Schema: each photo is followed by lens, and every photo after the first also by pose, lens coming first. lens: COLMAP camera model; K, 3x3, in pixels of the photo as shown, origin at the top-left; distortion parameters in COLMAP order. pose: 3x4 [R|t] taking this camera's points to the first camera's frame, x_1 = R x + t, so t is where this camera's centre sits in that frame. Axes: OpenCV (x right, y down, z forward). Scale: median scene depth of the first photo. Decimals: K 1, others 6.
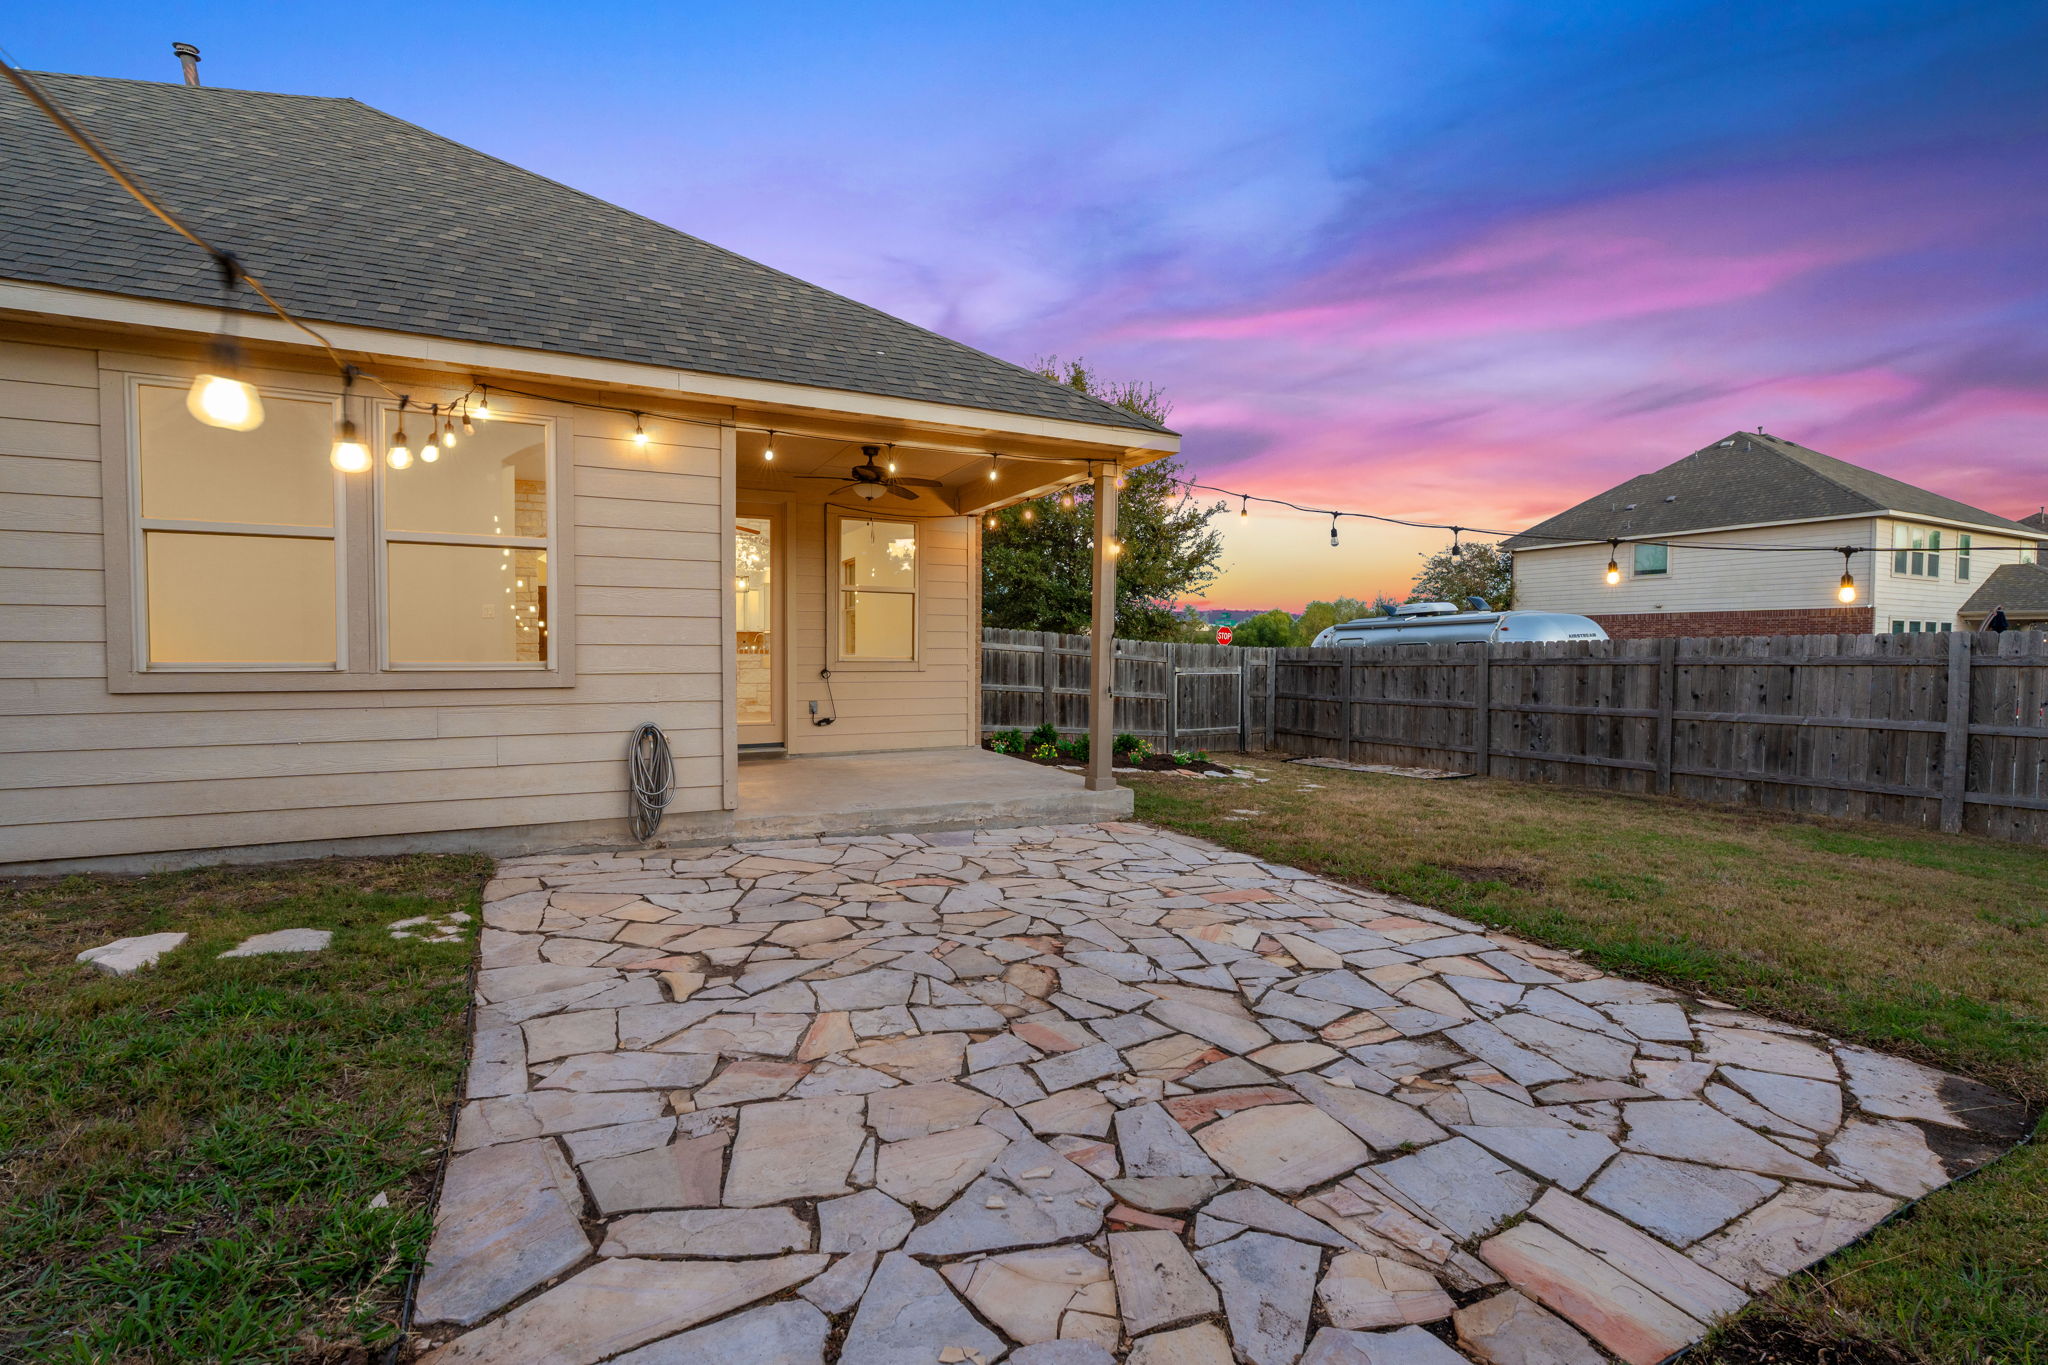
lens RADIAL K [[920.5, 0, 1022.0], [0, 920.5, 679.5], [0, 0, 1]] dist [0.001356, 0.000282]
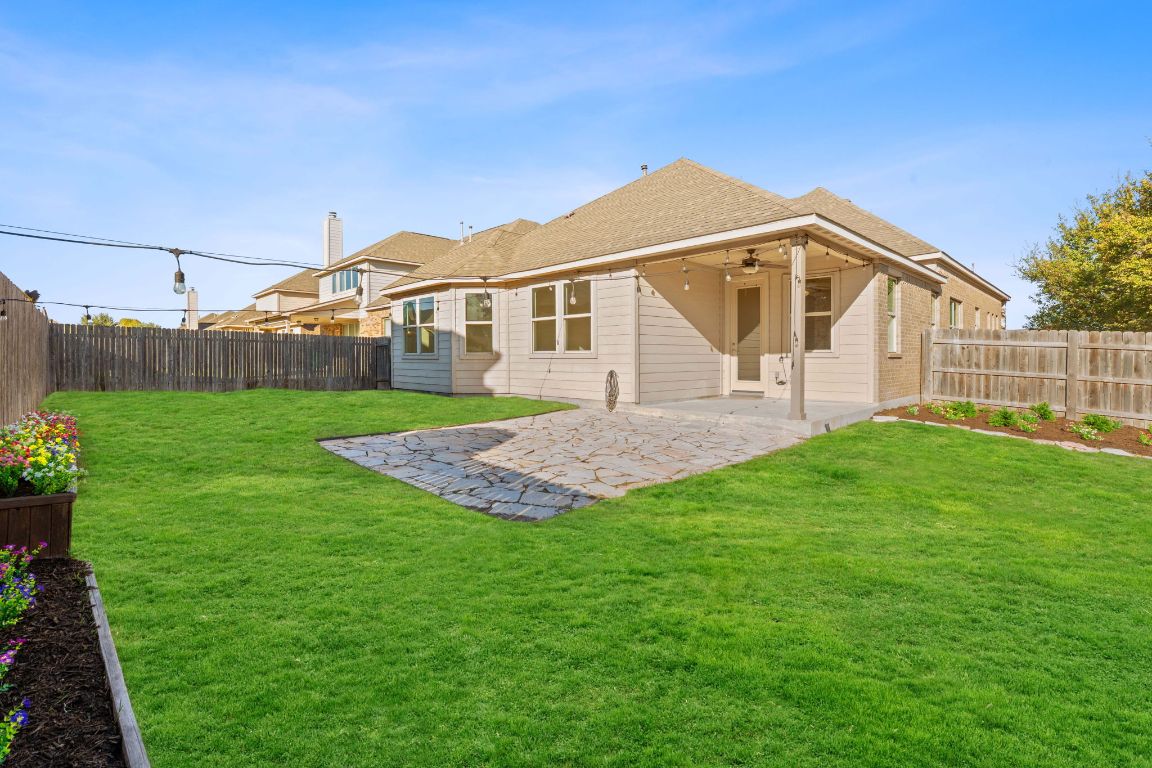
lens RADIAL K [[514.0, 0, 571.2], [0, 514.0, 375.5], [0, 0, 1]] dist [-0.000105, 0.000366]
pose [[0.287680, 0.026628, -0.957356, 0.861083], [-0.028135, 0.999417, 0.019343, 0.025410], [0.957313, 0.021370, 0.288261, 0.279114]]
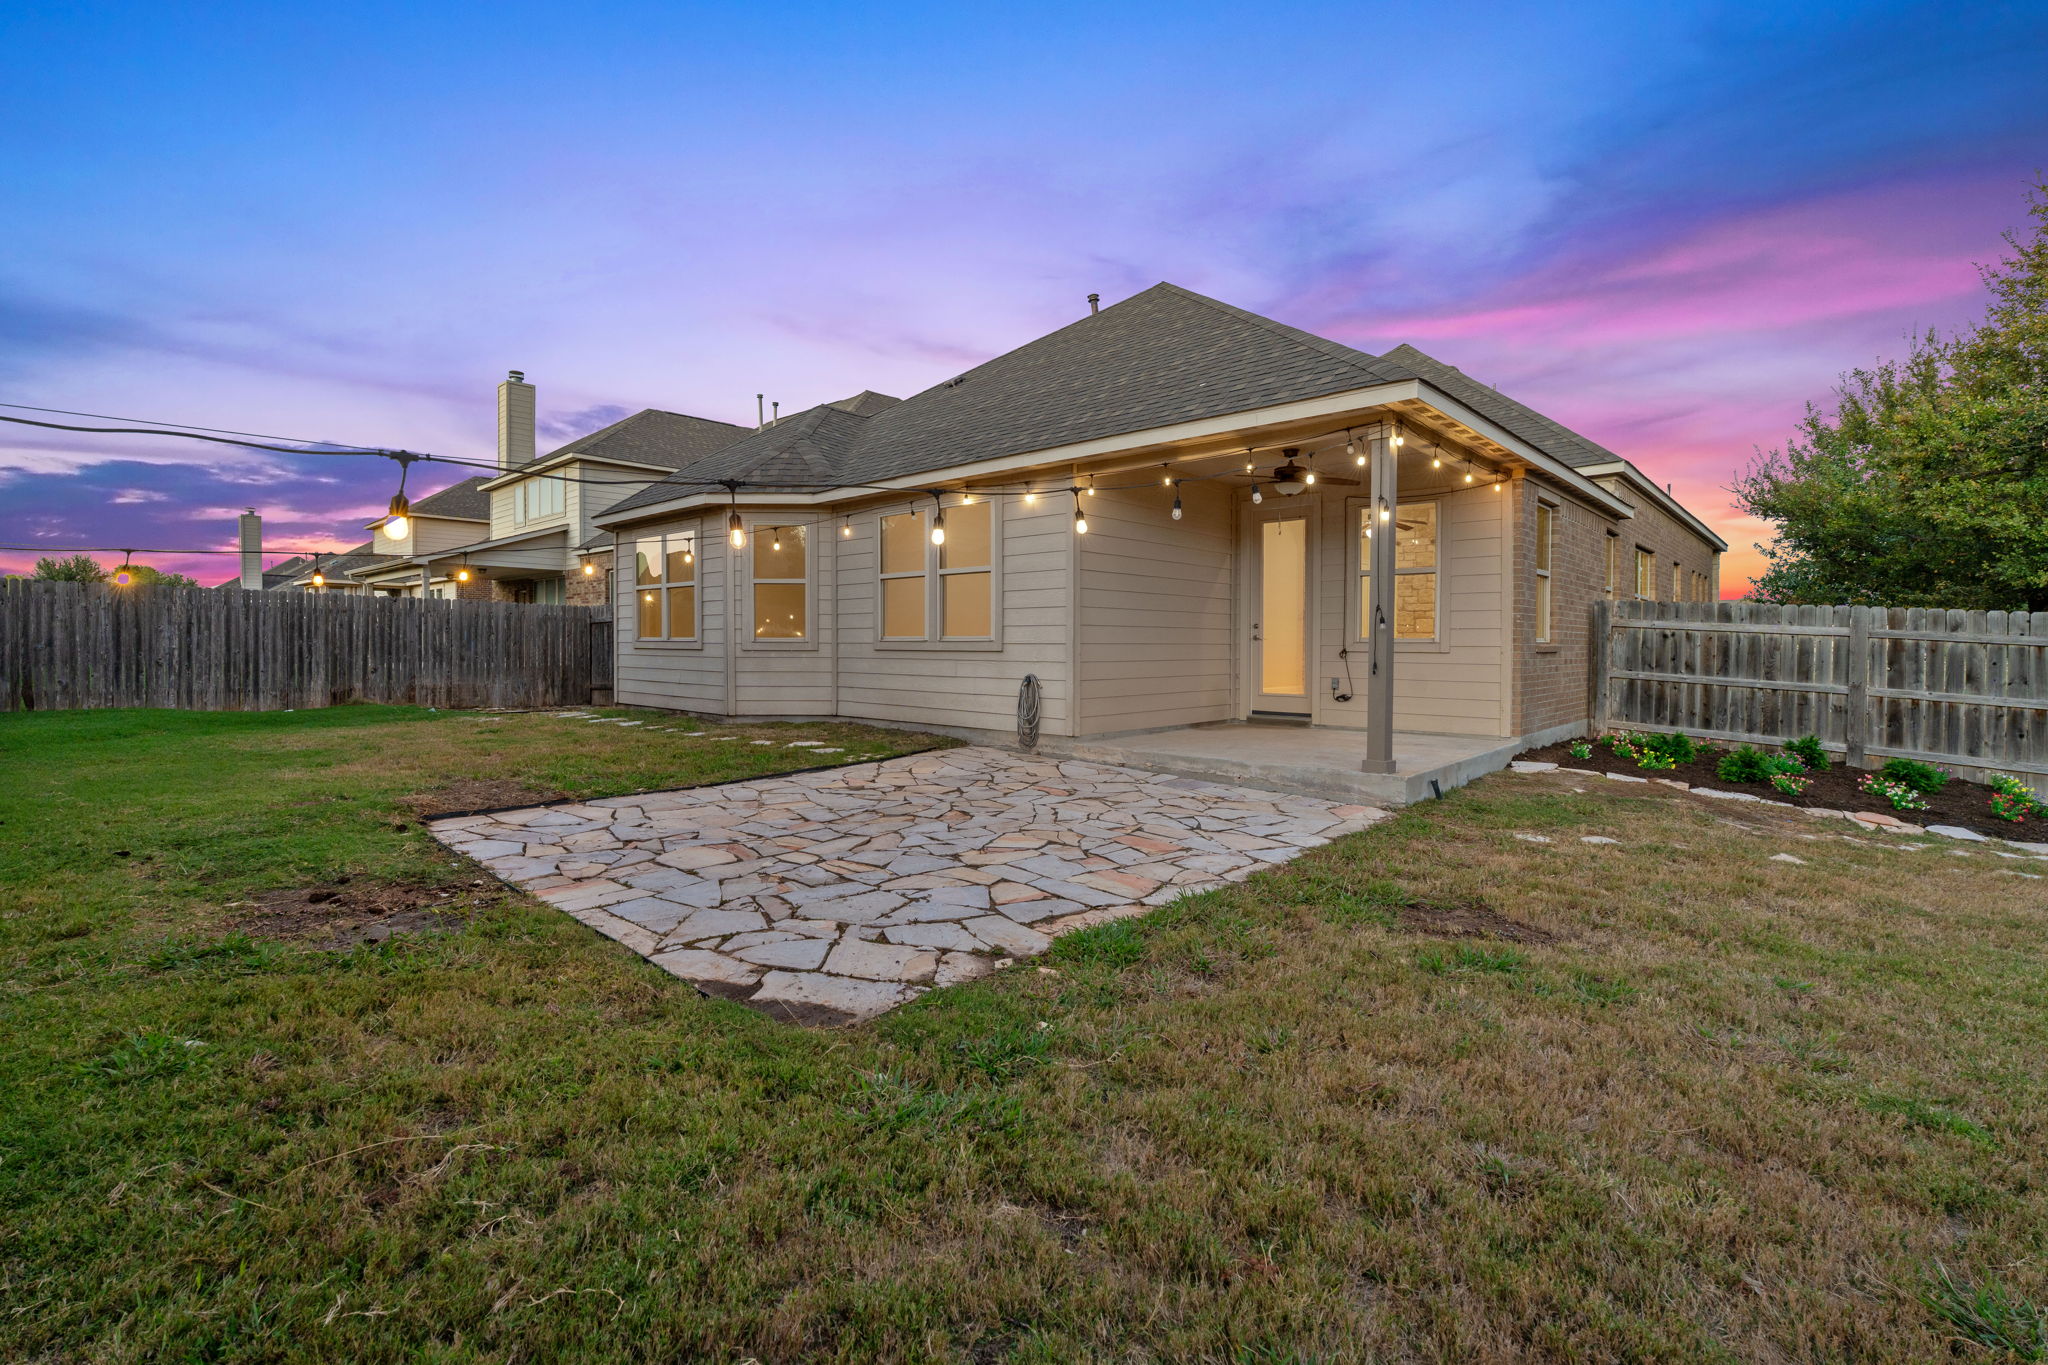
lens RADIAL K [[913.7, 0, 1015.5], [0, 913.7, 667.4], [0, 0, 1]] dist [-0.000105, 0.000366]
pose [[0.341780, 0.020115, -0.939565, 0.786965], [-0.033312, 0.999402, 0.009278, 0.015088], [0.939190, 0.028128, 0.342245, 0.314944]]
